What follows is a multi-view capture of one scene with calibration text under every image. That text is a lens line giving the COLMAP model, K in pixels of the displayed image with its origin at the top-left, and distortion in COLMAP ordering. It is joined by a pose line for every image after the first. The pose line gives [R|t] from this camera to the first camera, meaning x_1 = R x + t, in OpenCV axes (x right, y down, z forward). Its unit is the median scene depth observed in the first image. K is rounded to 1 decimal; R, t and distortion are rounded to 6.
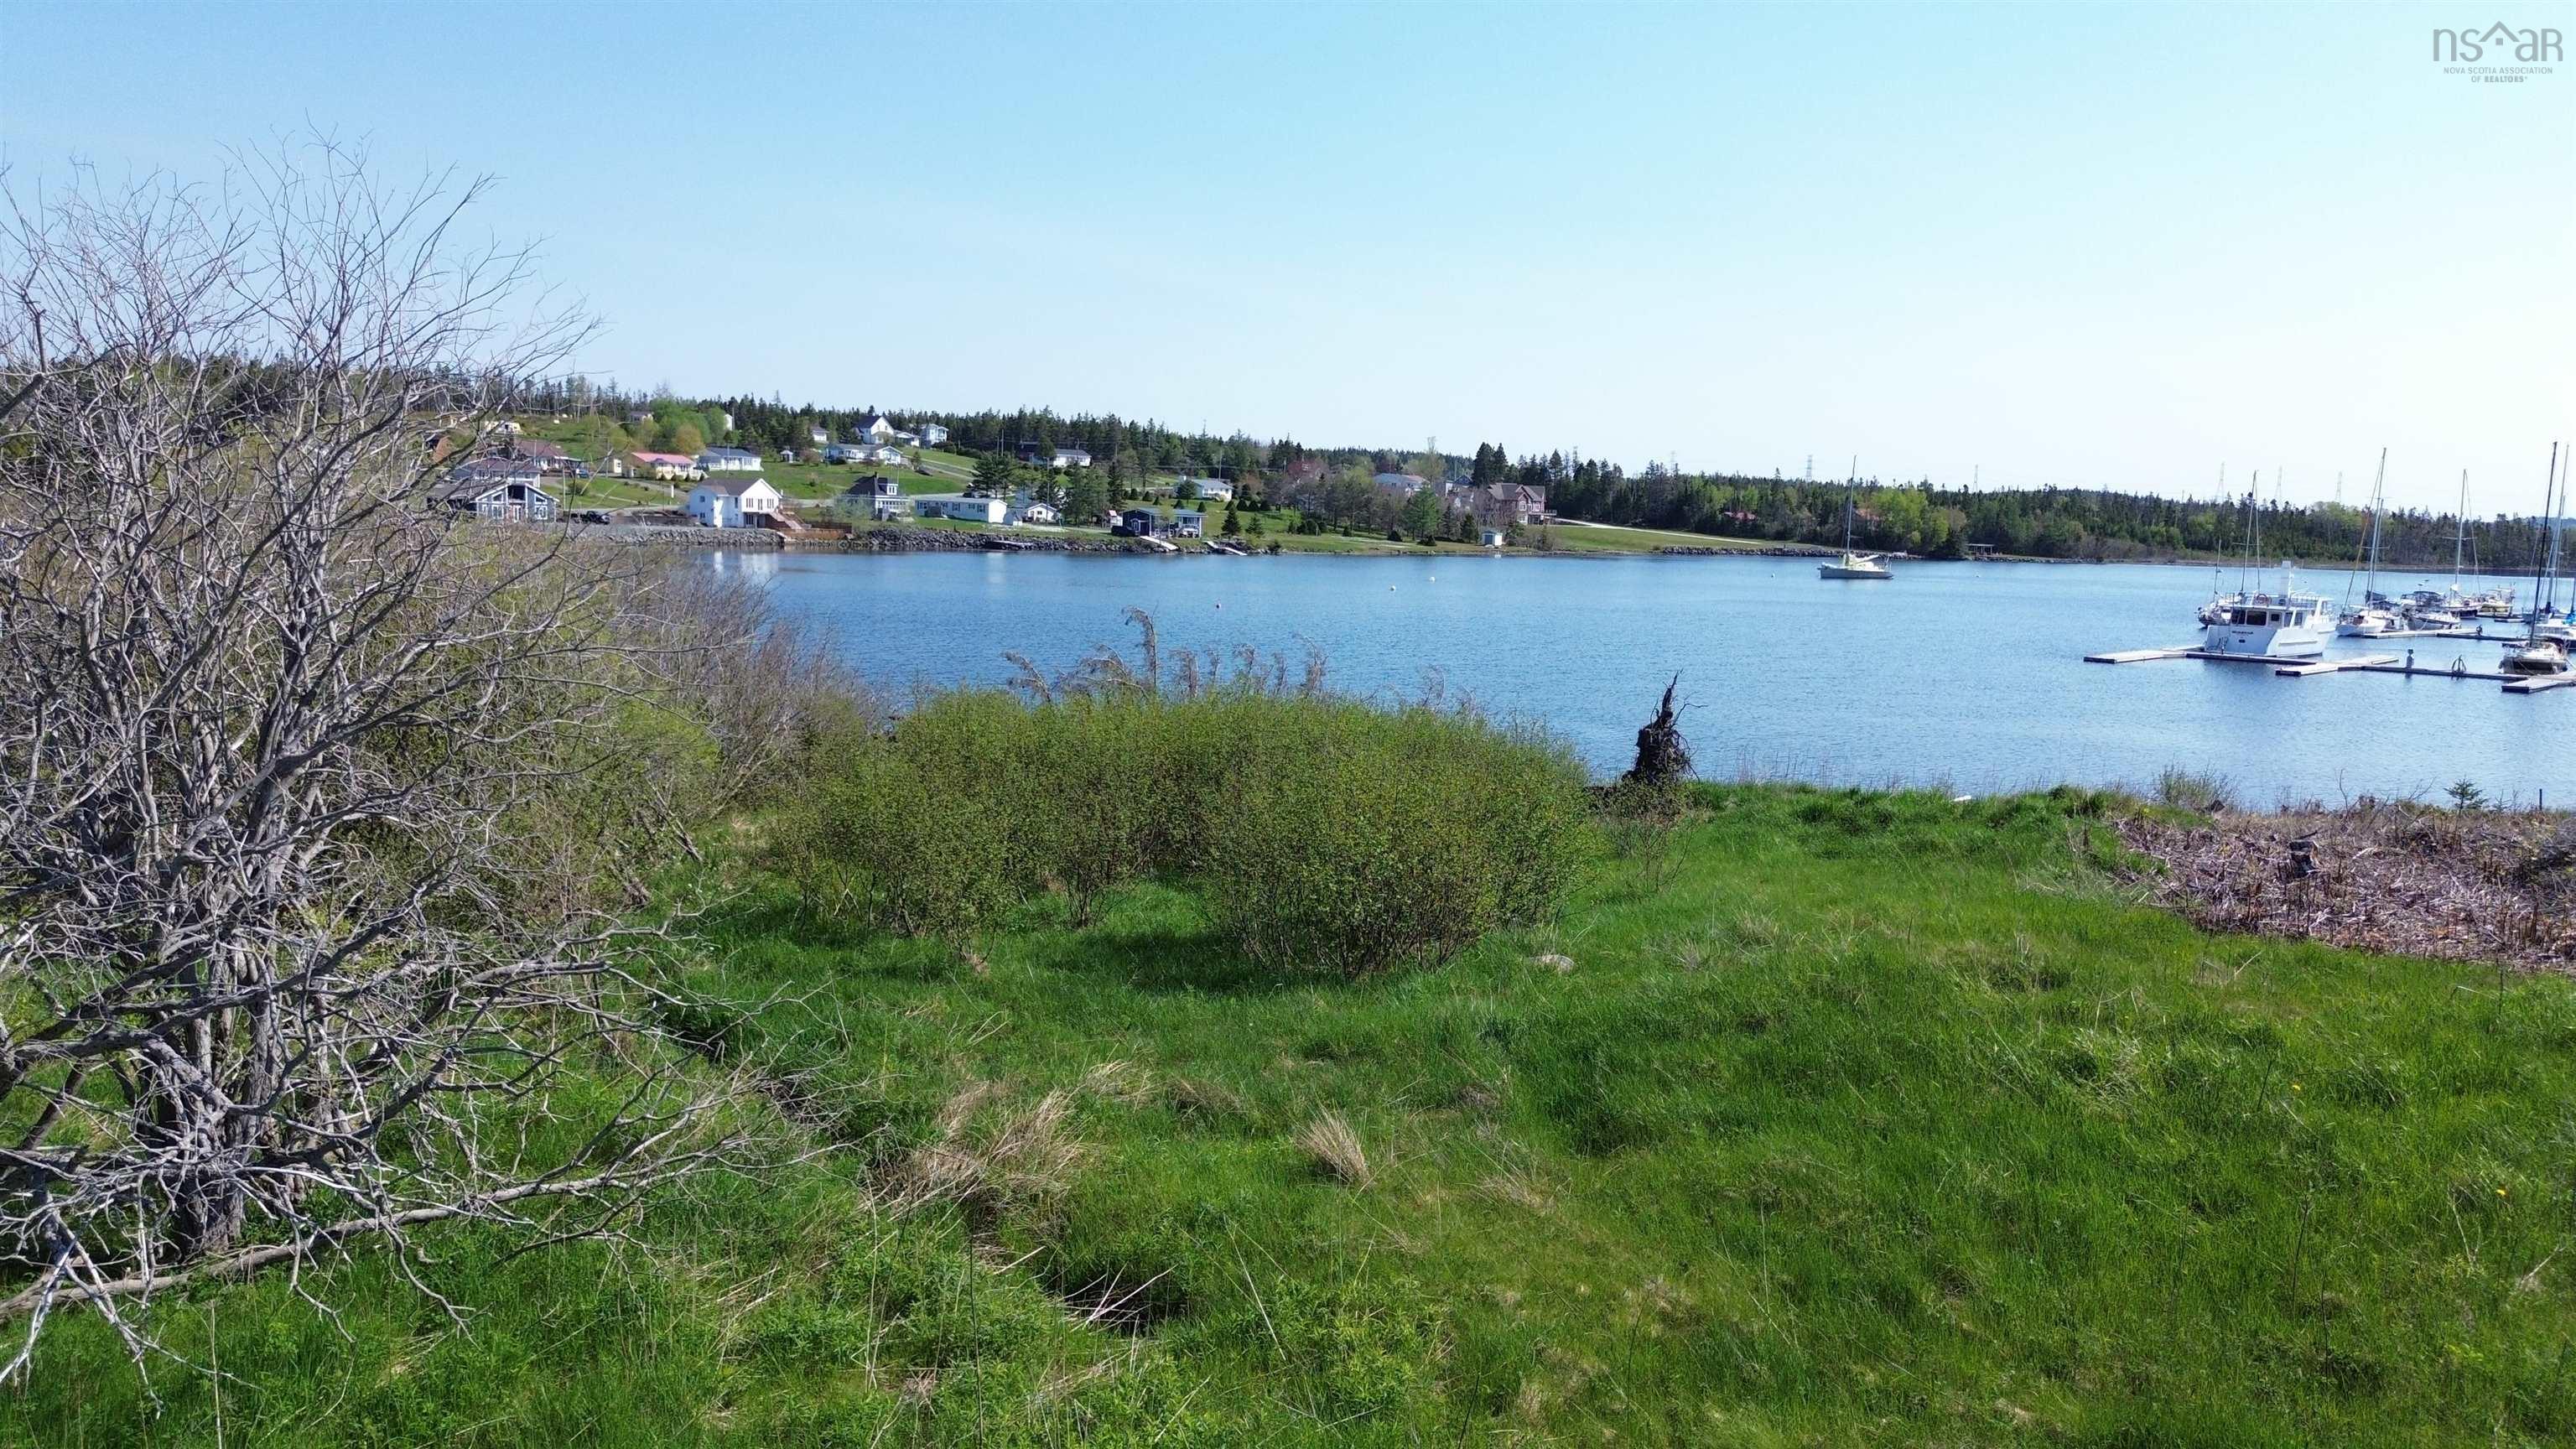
lens RADIAL K [[1822.6, 0, 1295.6], [0, 1822.6, 726.6], [0, 0, 1]] dist [0.083386, -0.085909]
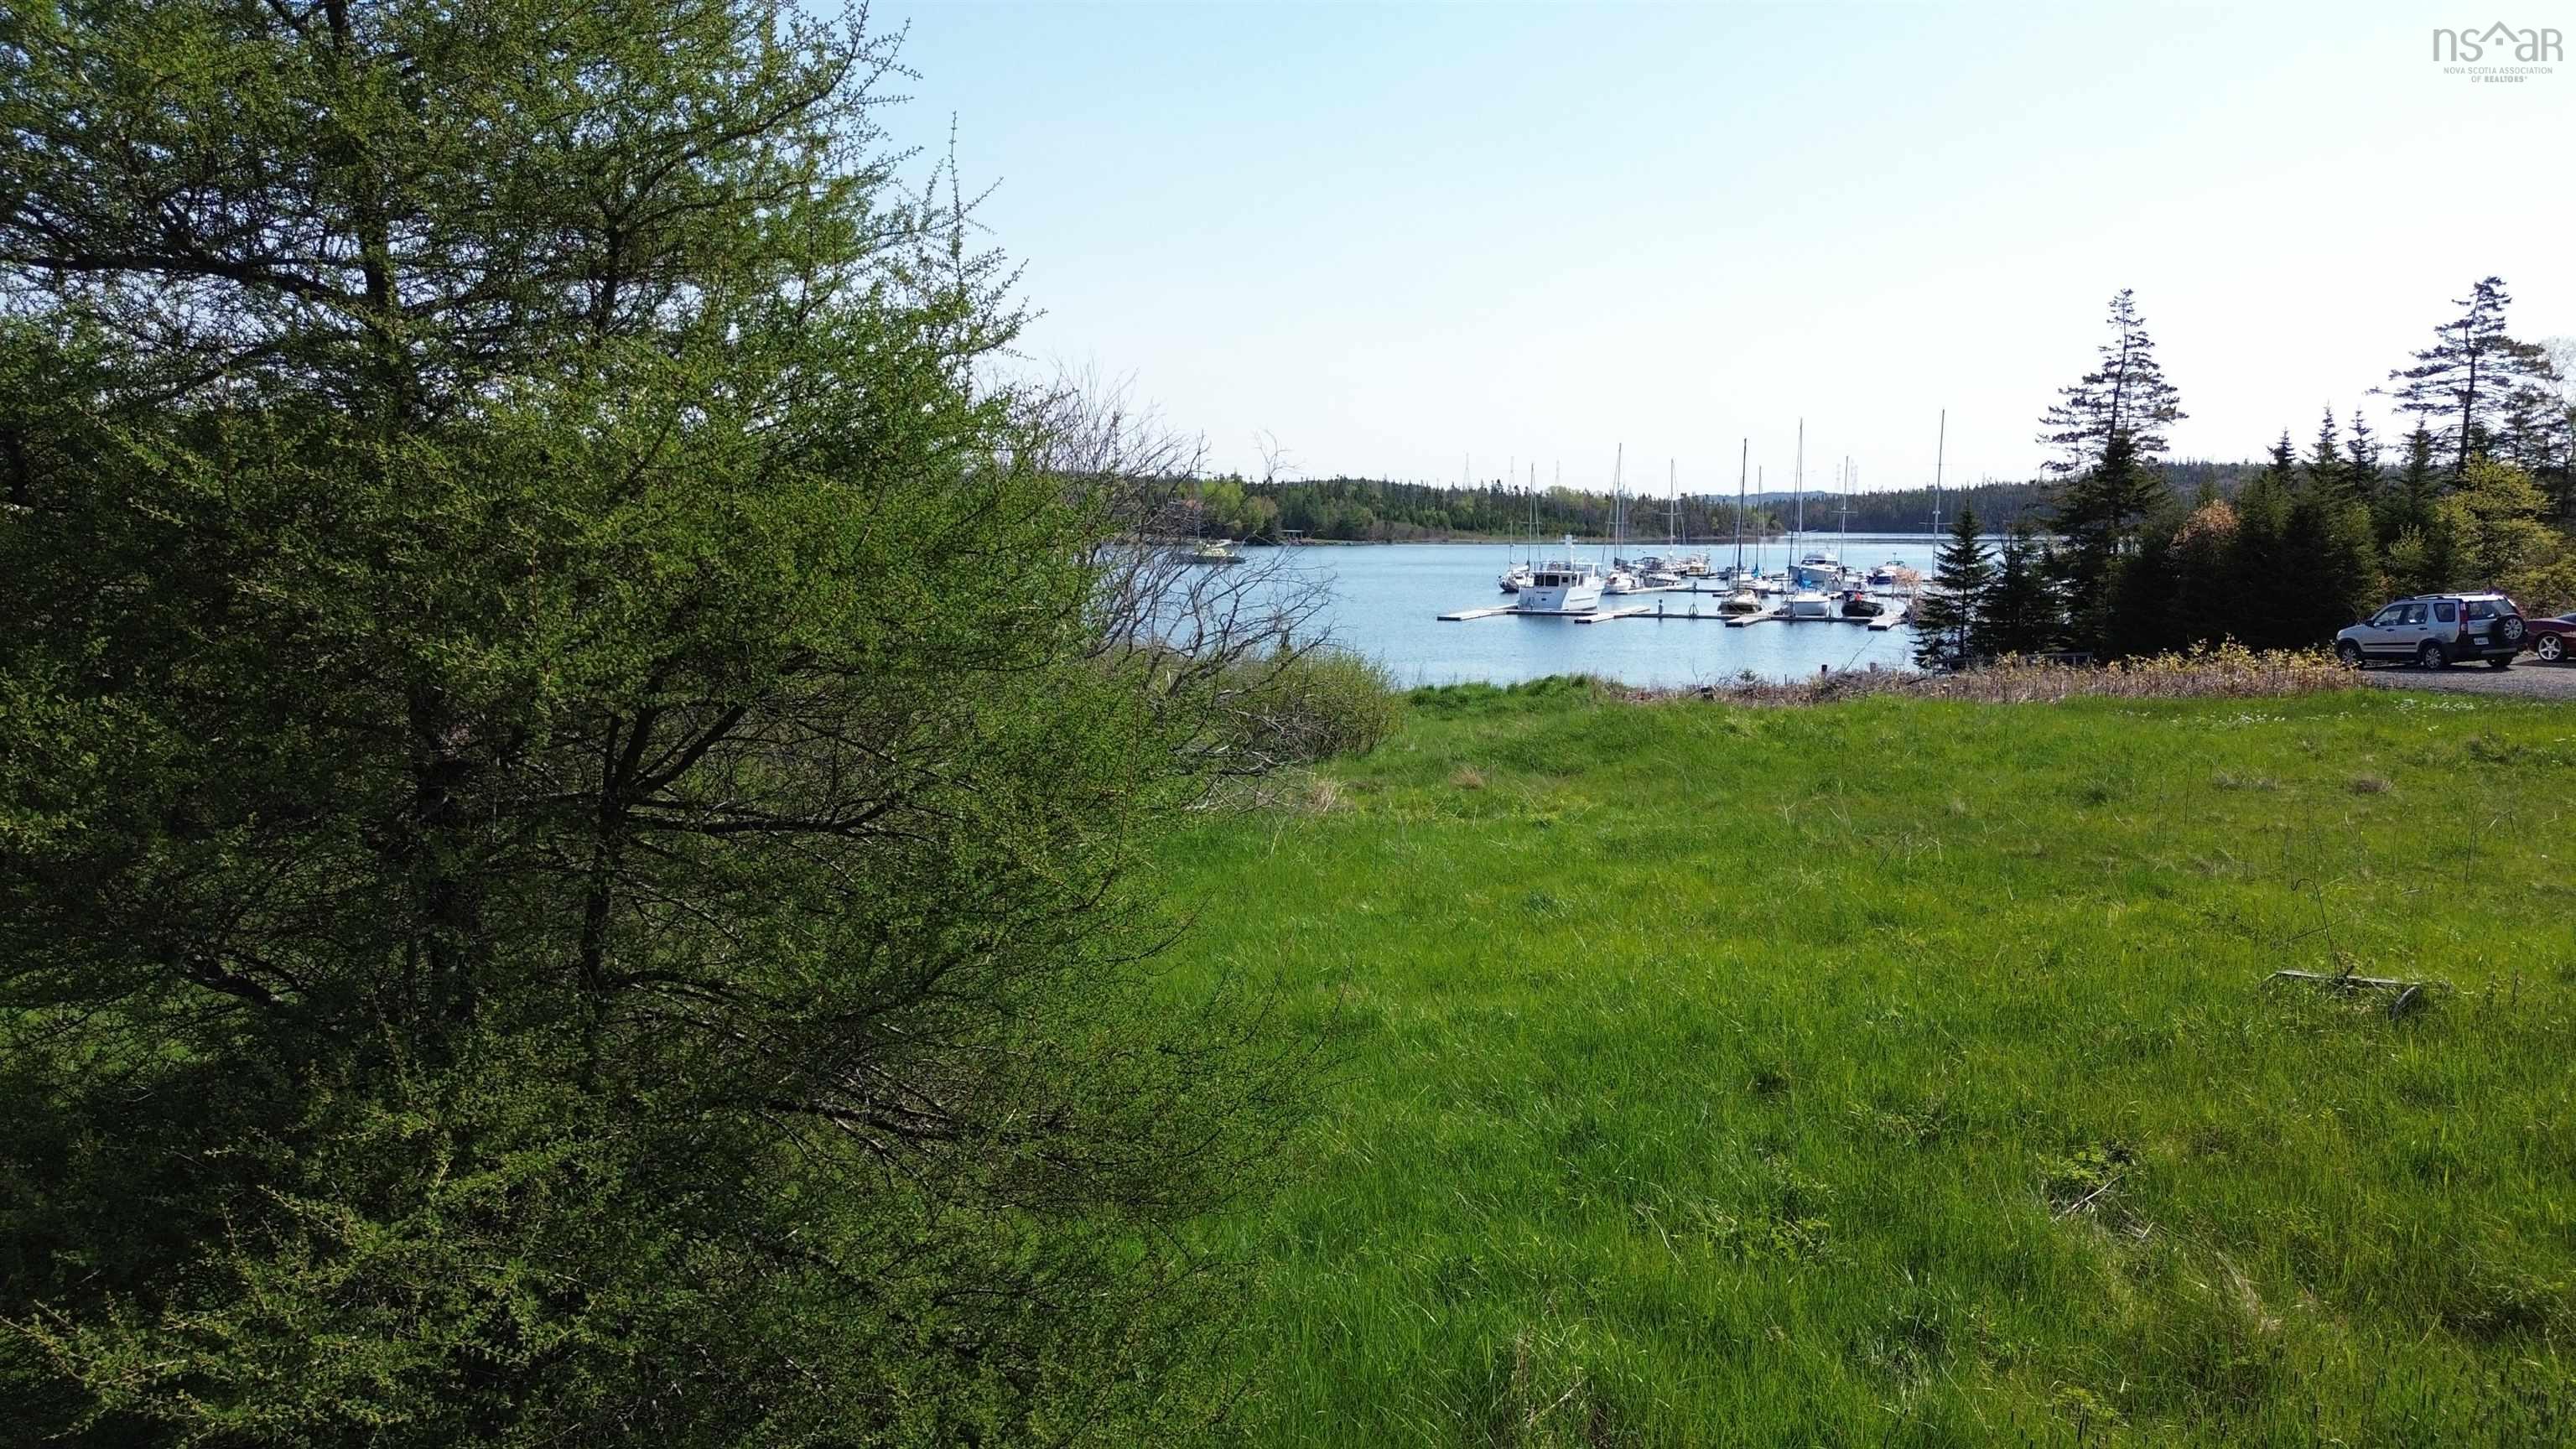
lens RADIAL K [[1822.6, 0, 1295.6], [0, 1822.6, 726.6], [0, 0, 1]] dist [0.083386, -0.085909]
pose [[0.932176, -0.066043, 0.355930, -0.416375], [0.064908, 0.997776, 0.015145, 0.046489], [-0.356139, 0.008985, 0.934390, -0.450491]]
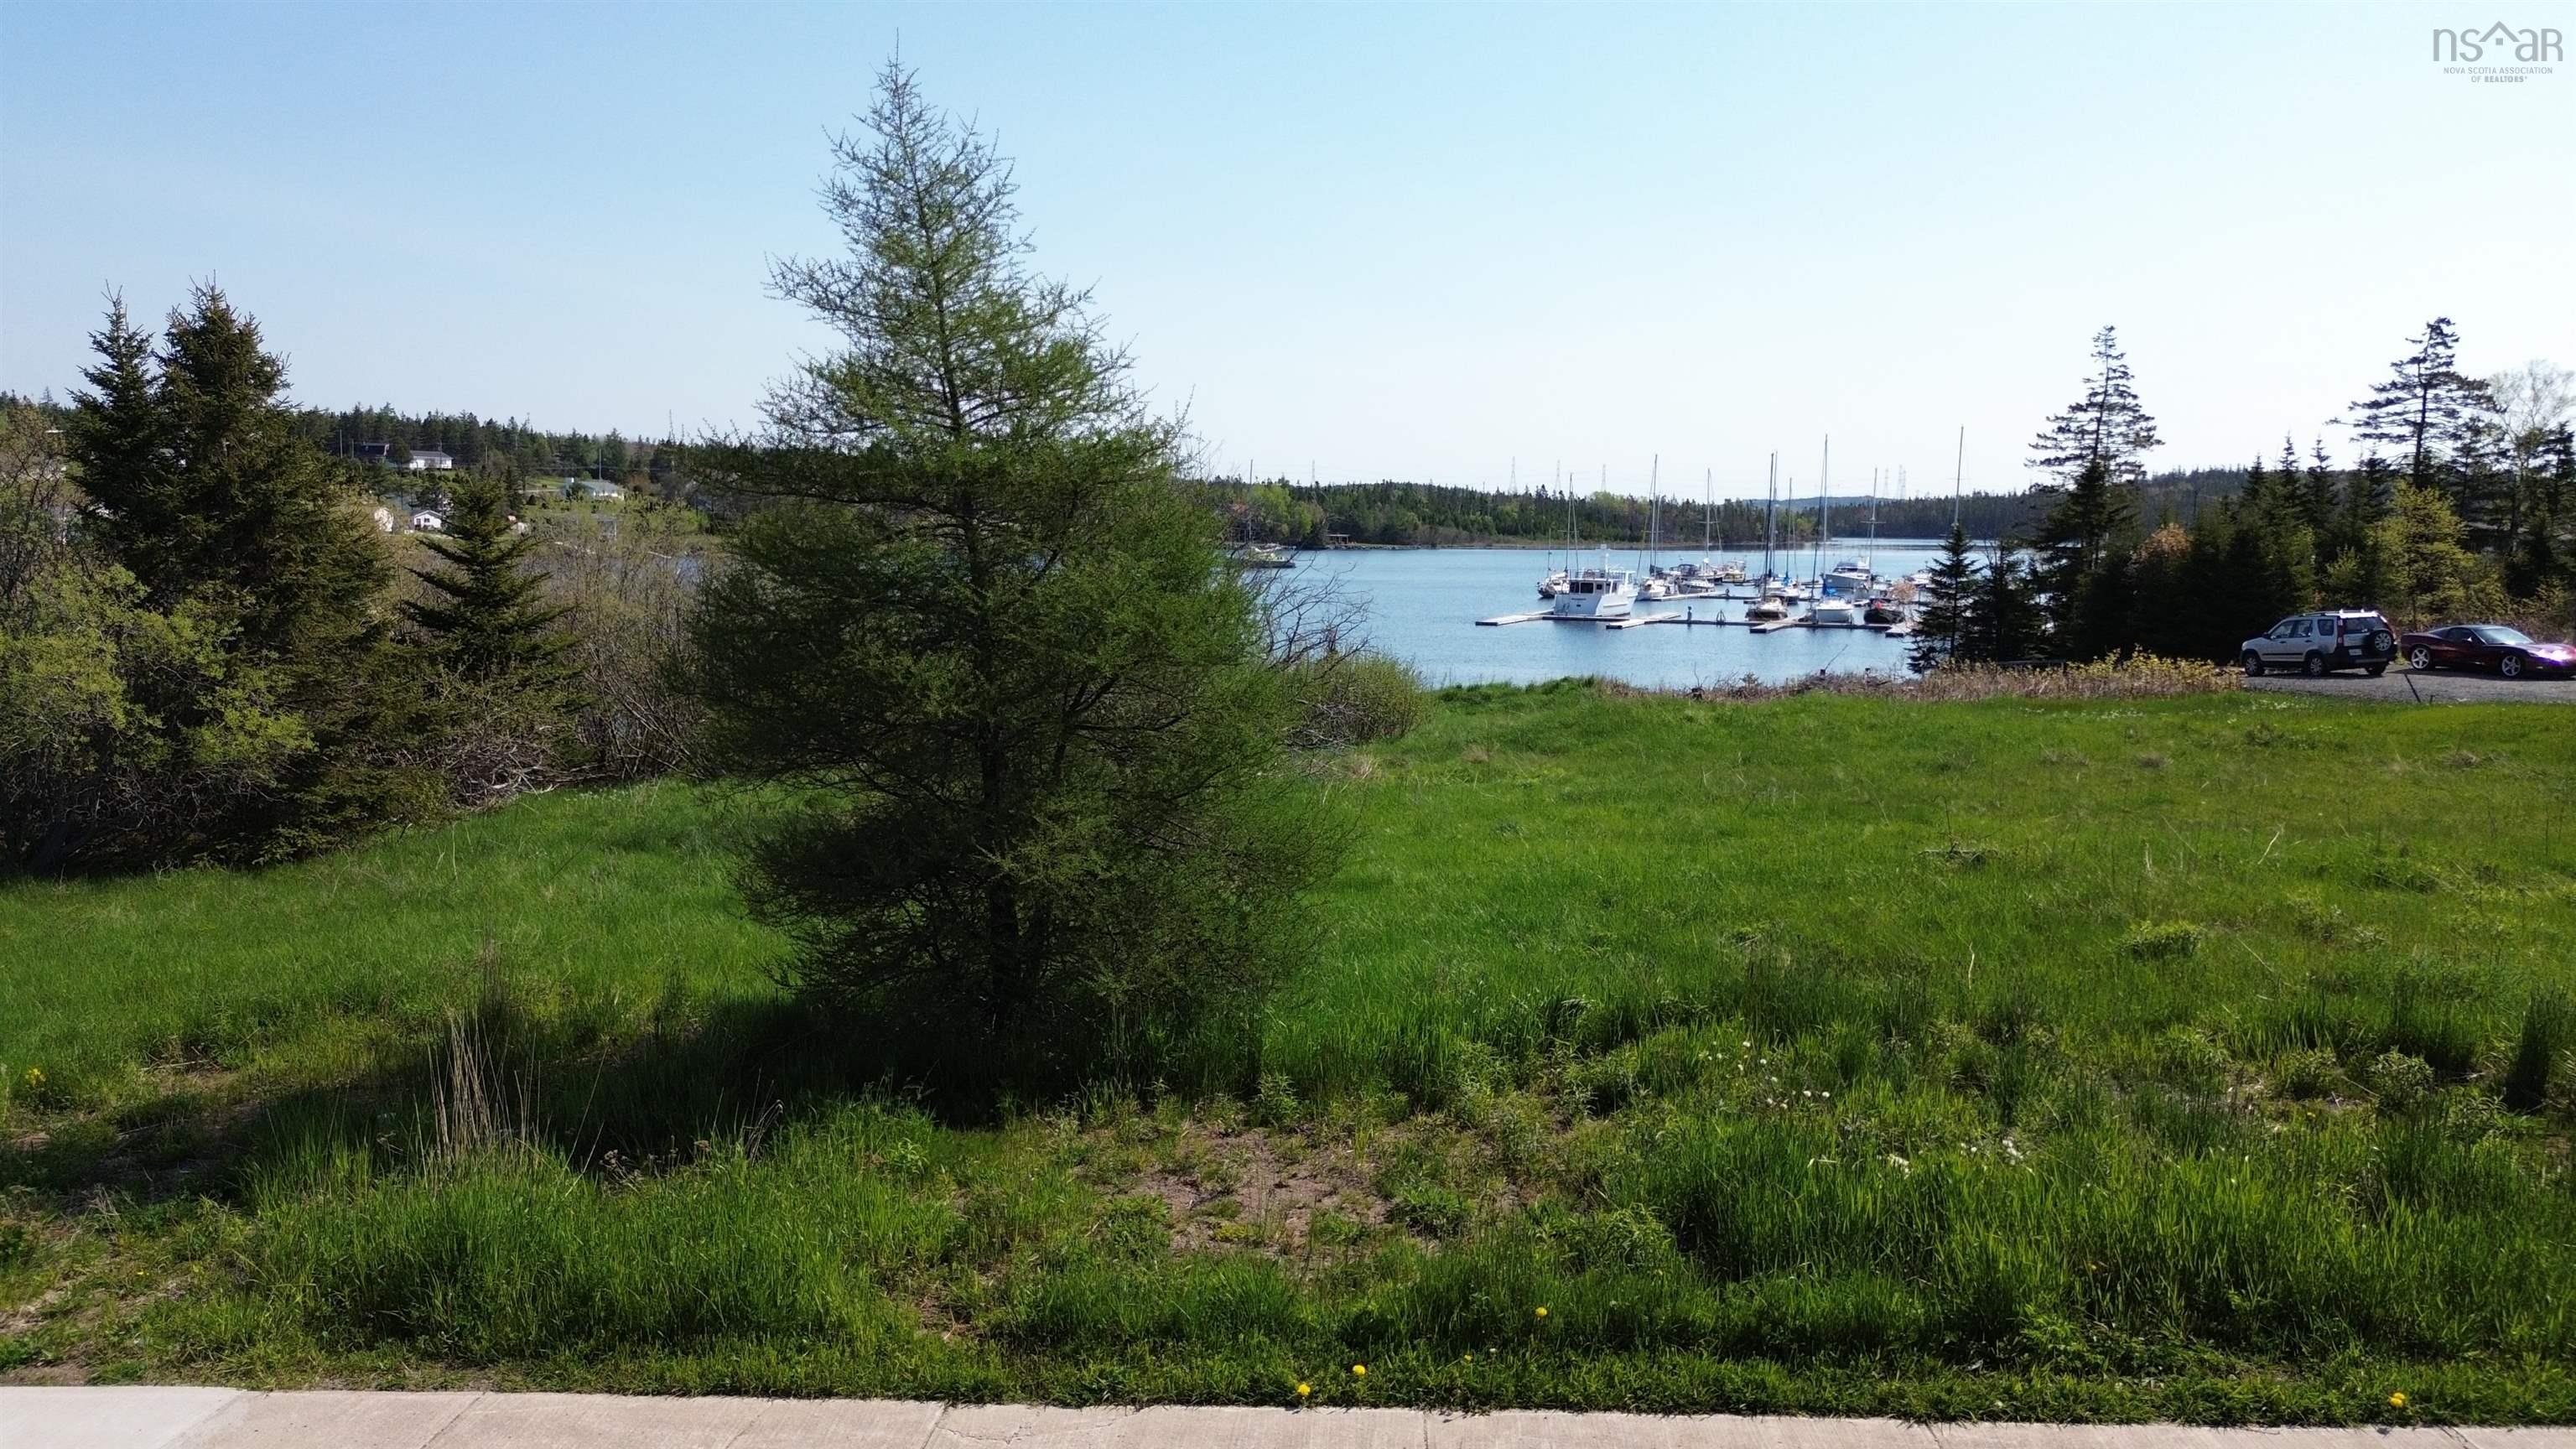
lens RADIAL K [[1822.6, 0, 1295.6], [0, 1822.6, 726.6], [0, 0, 1]] dist [0.083386, -0.085909]
pose [[0.941030, -0.058878, 0.333161, -0.514046], [0.058003, 0.998237, 0.012582, 0.052465], [-0.333315, 0.007484, 0.942786, -0.703180]]
